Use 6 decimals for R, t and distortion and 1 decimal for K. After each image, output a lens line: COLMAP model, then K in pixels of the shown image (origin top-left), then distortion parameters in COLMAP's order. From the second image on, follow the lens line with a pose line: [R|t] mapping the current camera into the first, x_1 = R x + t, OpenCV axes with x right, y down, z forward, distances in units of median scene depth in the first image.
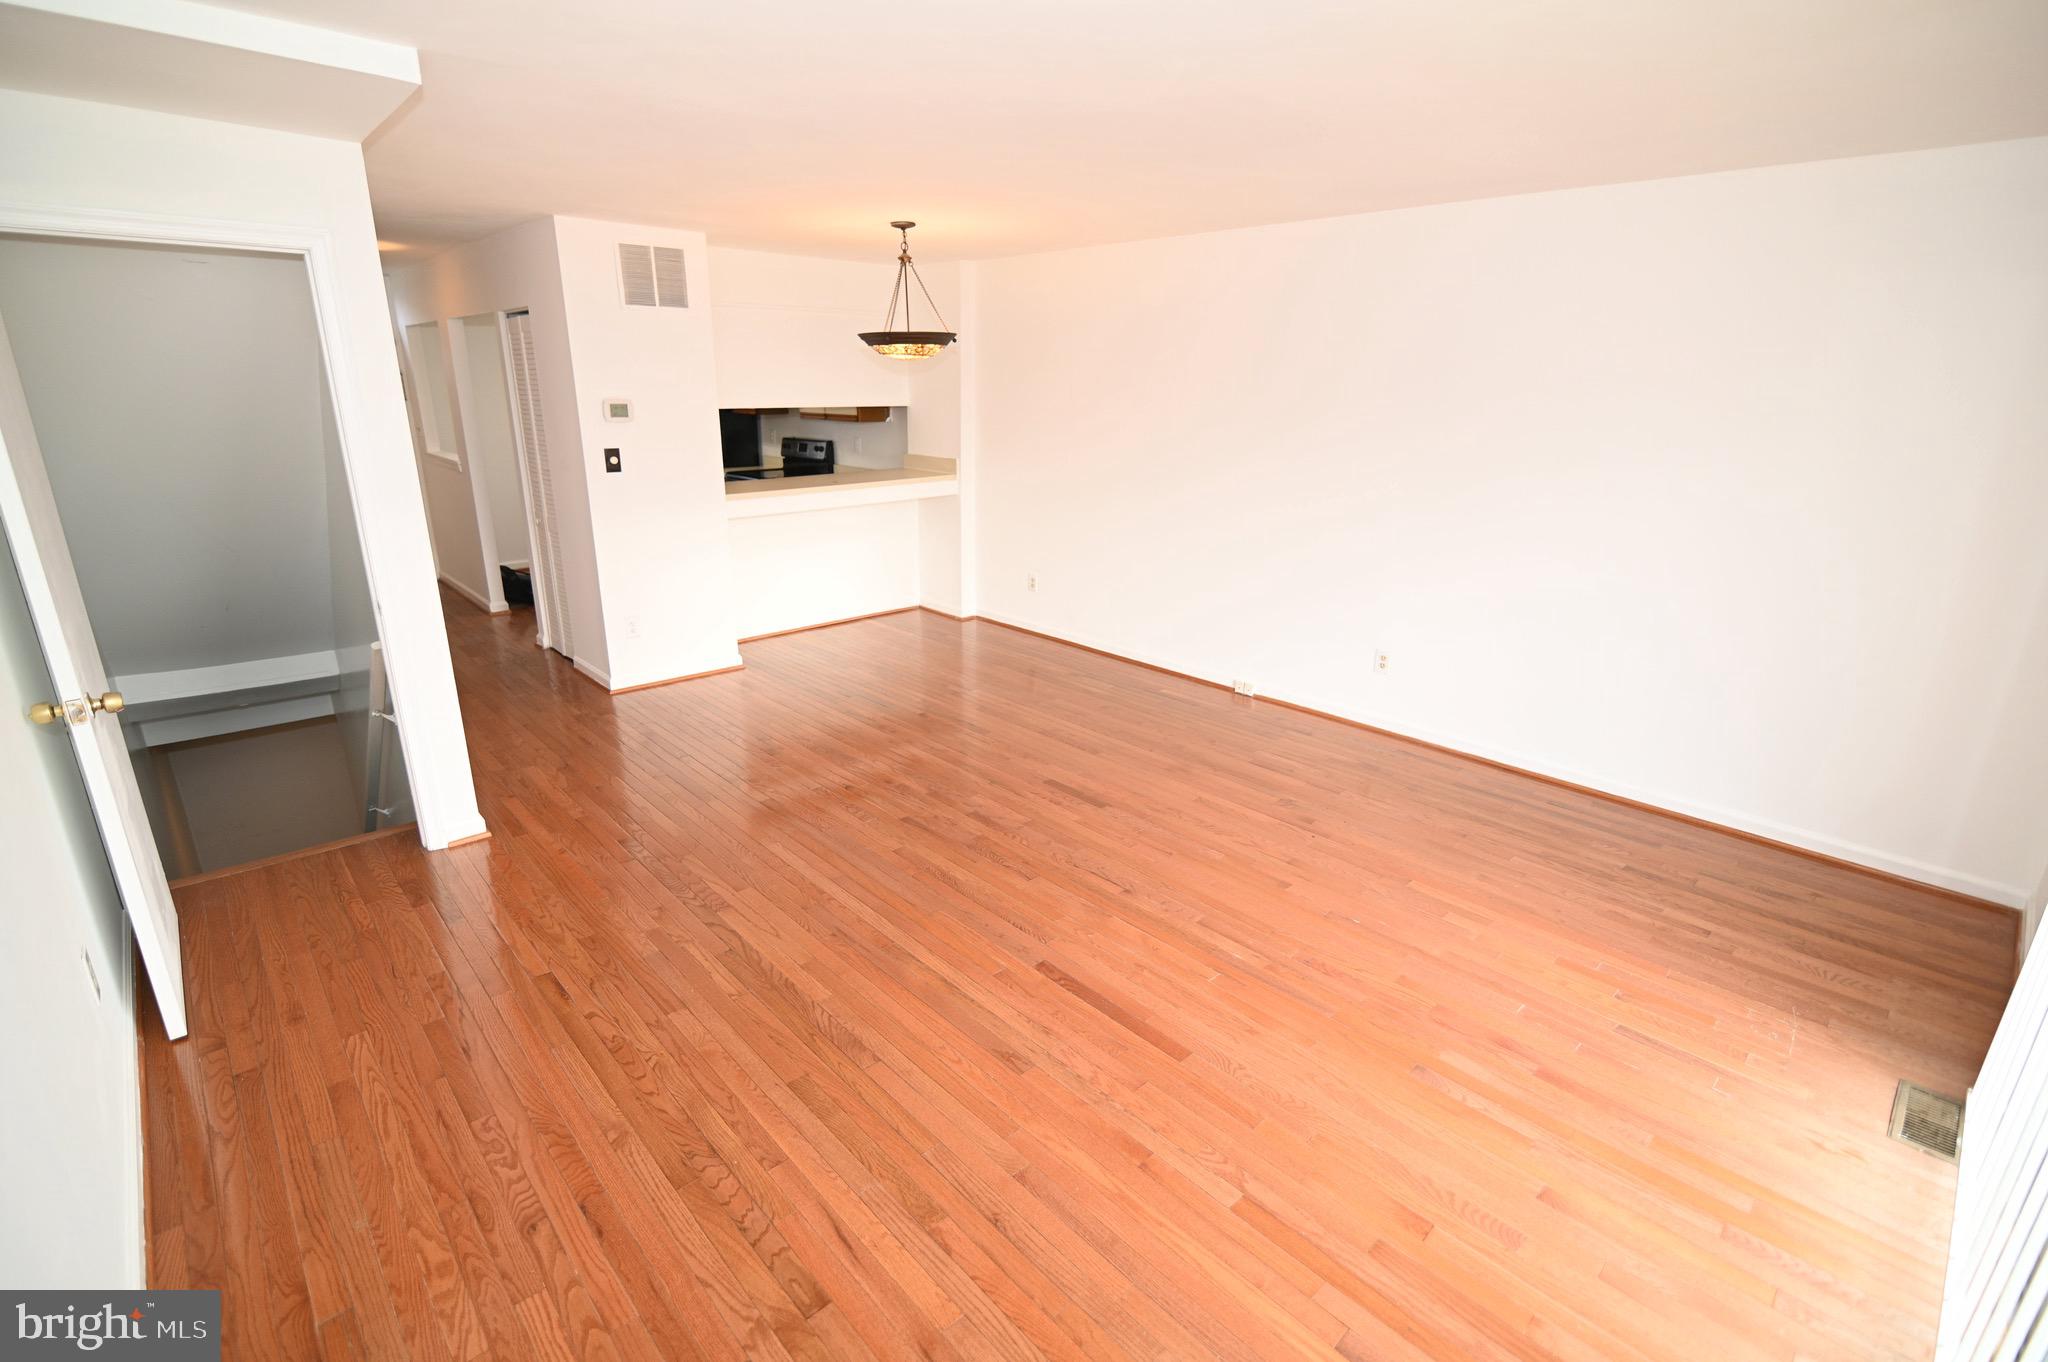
lens RADIAL K [[935.6, 0, 1024.3], [0, 935.6, 683.5], [0, 0, 1]] dist [-0.022468, 0.001497]
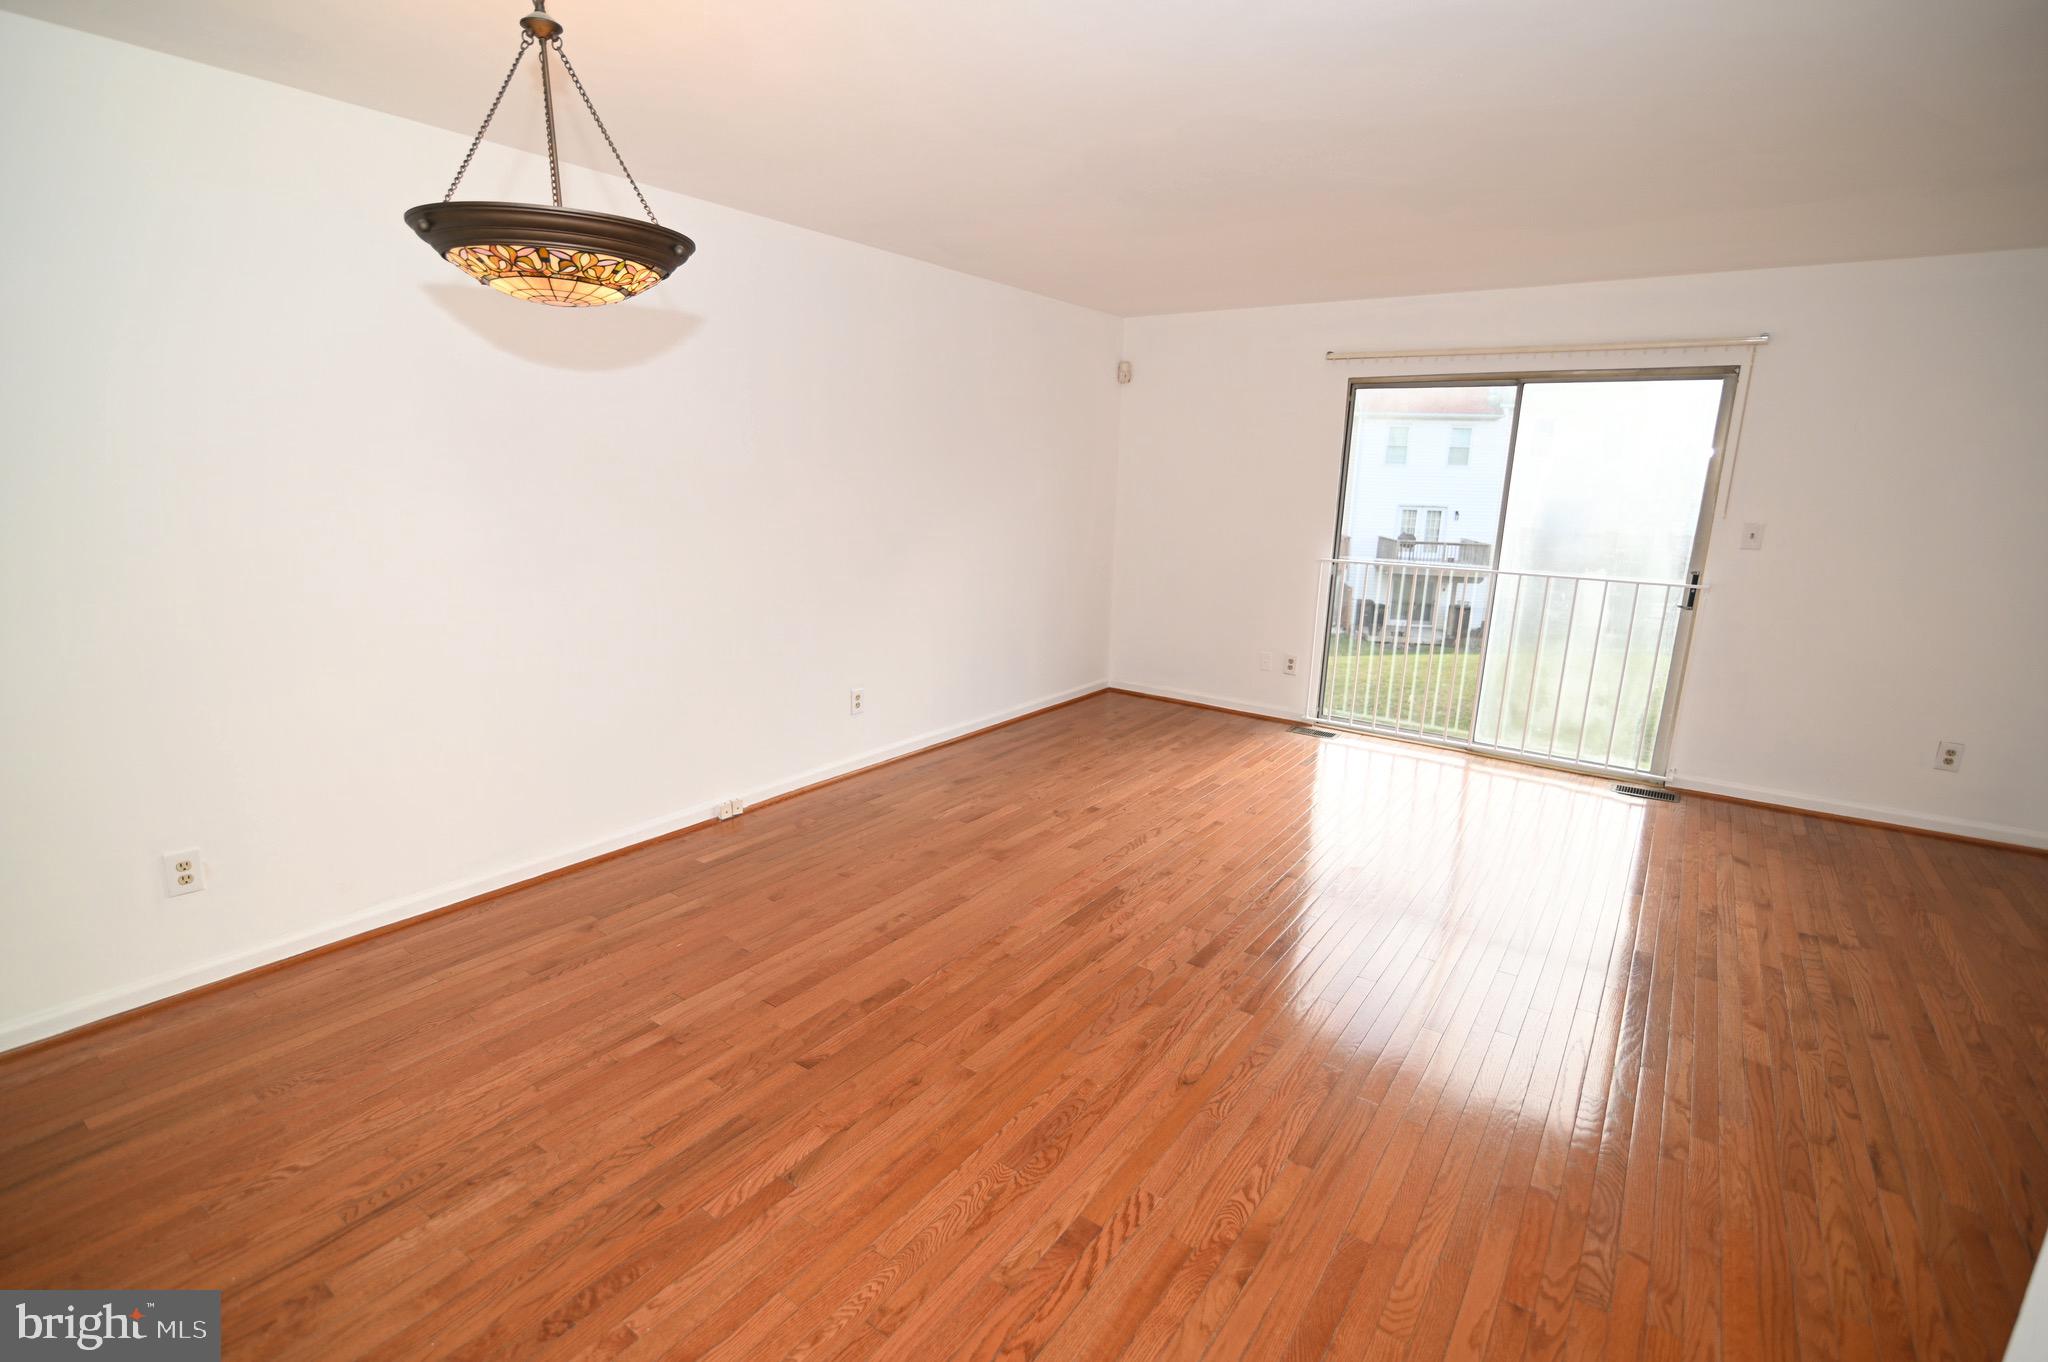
lens RADIAL K [[935.6, 0, 1025.0], [0, 935.6, 691.5], [0, 0, 1]] dist [-0.022468, 0.001497]
pose [[-0.196140, -0.240823, 0.950544, -0.752304], [0.277459, 0.916128, 0.289356, -0.348861], [-0.940503, 0.320491, -0.112871, 1.232841]]
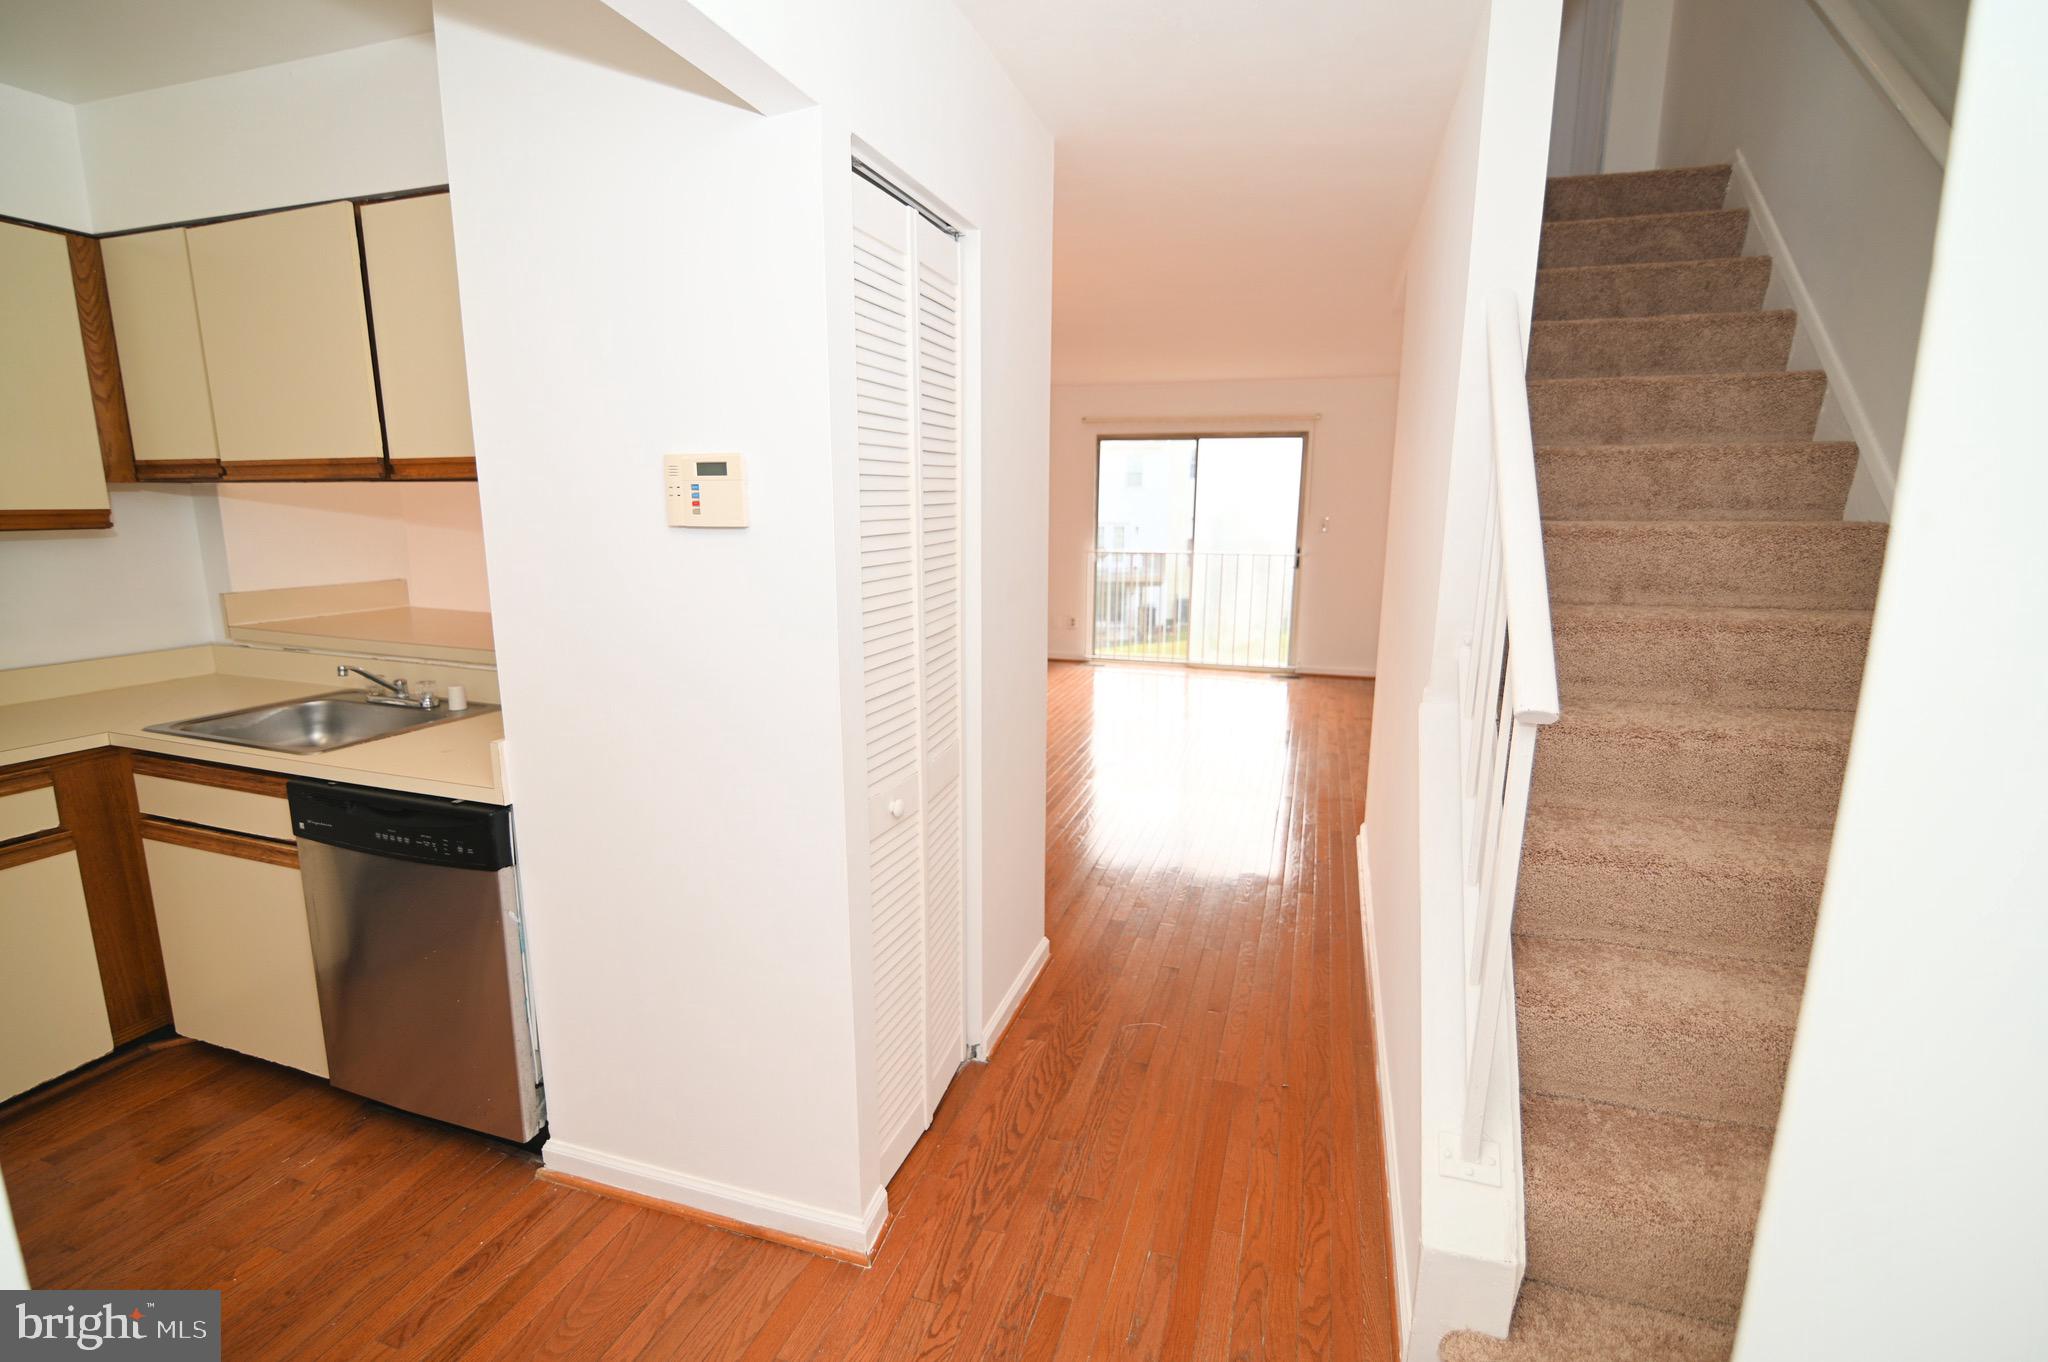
lens RADIAL K [[935.6, 0, 1025.4], [0, 935.6, 688.7], [0, 0, 1]] dist [-0.022468, 0.001497]
pose [[-0.492443, -0.186134, 0.850208, -1.314403], [0.255871, 0.902734, 0.345834, -0.506382], [-0.831884, 0.387847, -0.396918, 1.722562]]
